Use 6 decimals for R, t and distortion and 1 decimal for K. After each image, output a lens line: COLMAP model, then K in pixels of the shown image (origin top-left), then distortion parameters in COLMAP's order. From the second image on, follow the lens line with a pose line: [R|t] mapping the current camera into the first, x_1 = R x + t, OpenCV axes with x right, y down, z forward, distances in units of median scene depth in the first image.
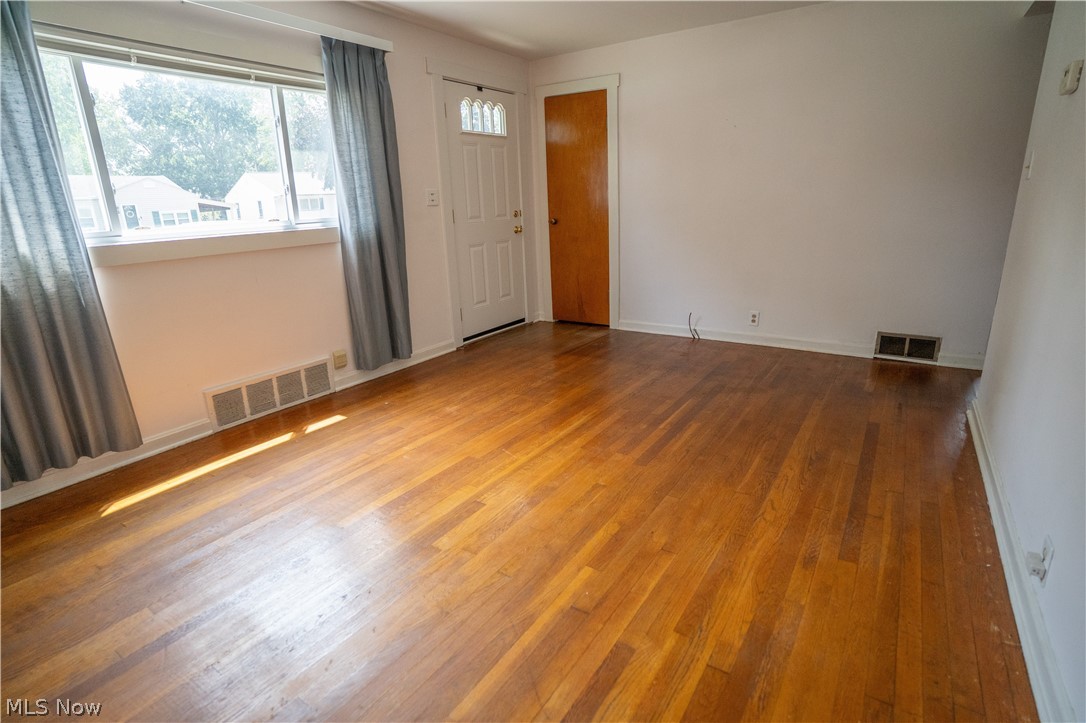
lens RADIAL K [[538.4, 0, 542.2], [0, 538.4, 358.2], [0, 0, 1]] dist [-0.076884, 0.037064]
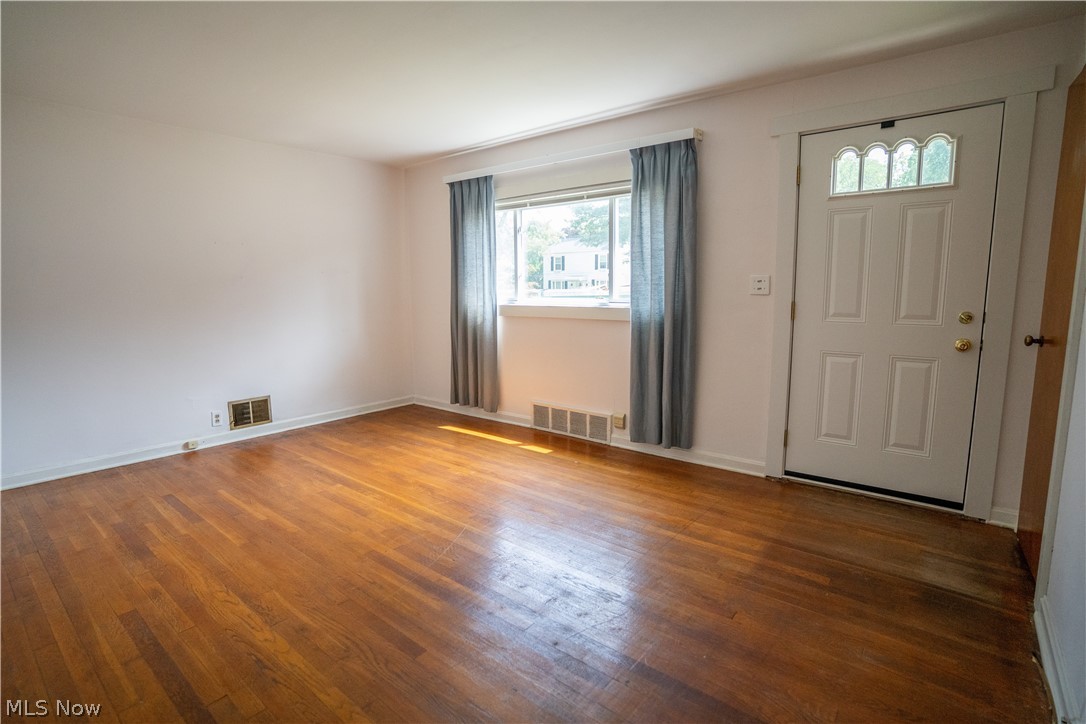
lens RADIAL K [[538.4, 0, 542.2], [0, 538.4, 358.7], [0, 0, 1]] dist [-0.076884, 0.037064]
pose [[-0.089938, 0.168593, -0.981574, 0.836842], [-0.270471, 0.944394, 0.186990, -0.332376], [0.958518, 0.282305, -0.039337, 0.964663]]
